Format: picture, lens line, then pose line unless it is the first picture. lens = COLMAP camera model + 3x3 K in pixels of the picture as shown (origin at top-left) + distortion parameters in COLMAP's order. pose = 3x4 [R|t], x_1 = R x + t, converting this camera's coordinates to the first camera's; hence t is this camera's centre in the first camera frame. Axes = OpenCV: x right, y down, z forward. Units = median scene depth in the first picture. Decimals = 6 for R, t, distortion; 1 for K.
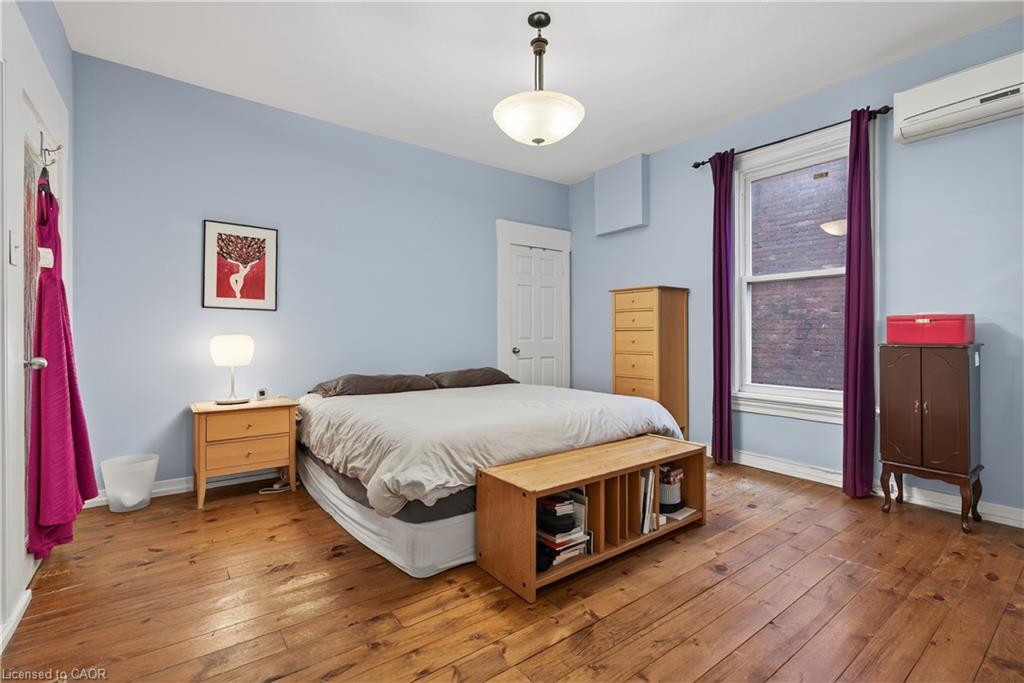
lens RADIAL K [[460.4, 0, 511.3], [0, 460.4, 335.1], [0, 0, 1]] dist [-0.001513, 0.000716]
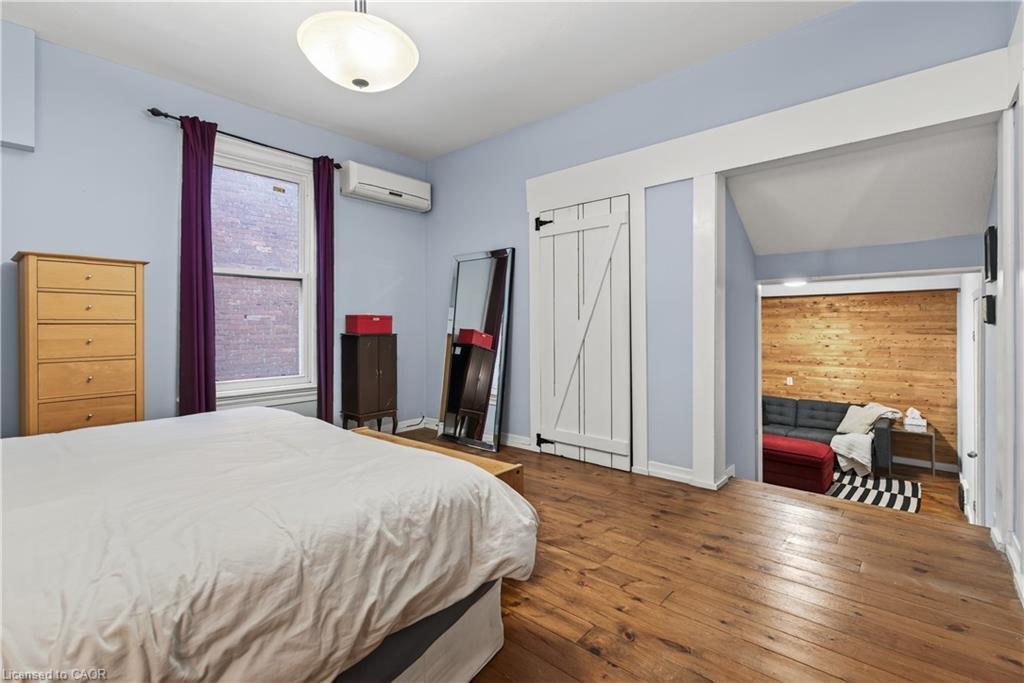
lens RADIAL K [[460.4, 0, 513.4], [0, 460.4, 326.8], [0, 0, 1]] dist [-0.001513, 0.000716]
pose [[-0.207890, 0.000881, 0.978152, -1.068760], [0.009965, 0.999950, 0.001217, -0.002664], [-0.978101, 0.010000, -0.207889, 1.265433]]
